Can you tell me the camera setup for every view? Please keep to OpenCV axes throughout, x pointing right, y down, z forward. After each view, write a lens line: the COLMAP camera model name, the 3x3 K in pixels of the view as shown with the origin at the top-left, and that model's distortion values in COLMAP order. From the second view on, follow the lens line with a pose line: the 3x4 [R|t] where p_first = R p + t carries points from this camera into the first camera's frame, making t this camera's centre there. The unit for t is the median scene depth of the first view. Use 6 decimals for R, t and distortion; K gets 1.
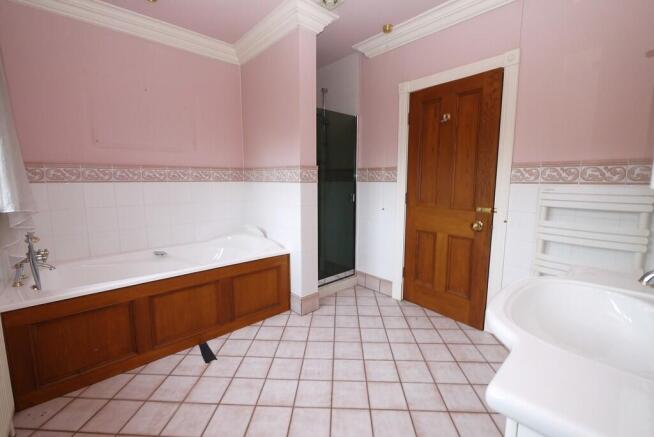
lens RADIAL K [[274.1, 0, 325.5], [0, 274.1, 213.8], [0, 0, 1]] dist [-0.009460, -0.000463]
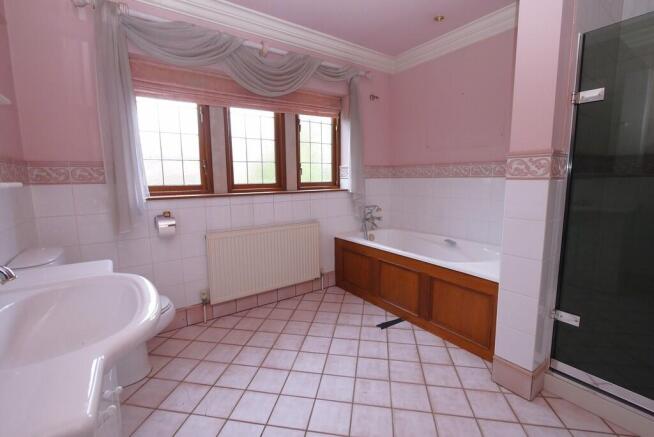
lens RADIAL K [[274.1, 0, 325.5], [0, 274.1, 213.8], [0, 0, 1]] dist [-0.009460, -0.000463]
pose [[-0.099428, 0.131916, -0.986262, 0.579788], [-0.109851, 0.983659, 0.142643, -0.078473], [0.988963, 0.122524, -0.083313, 0.639237]]
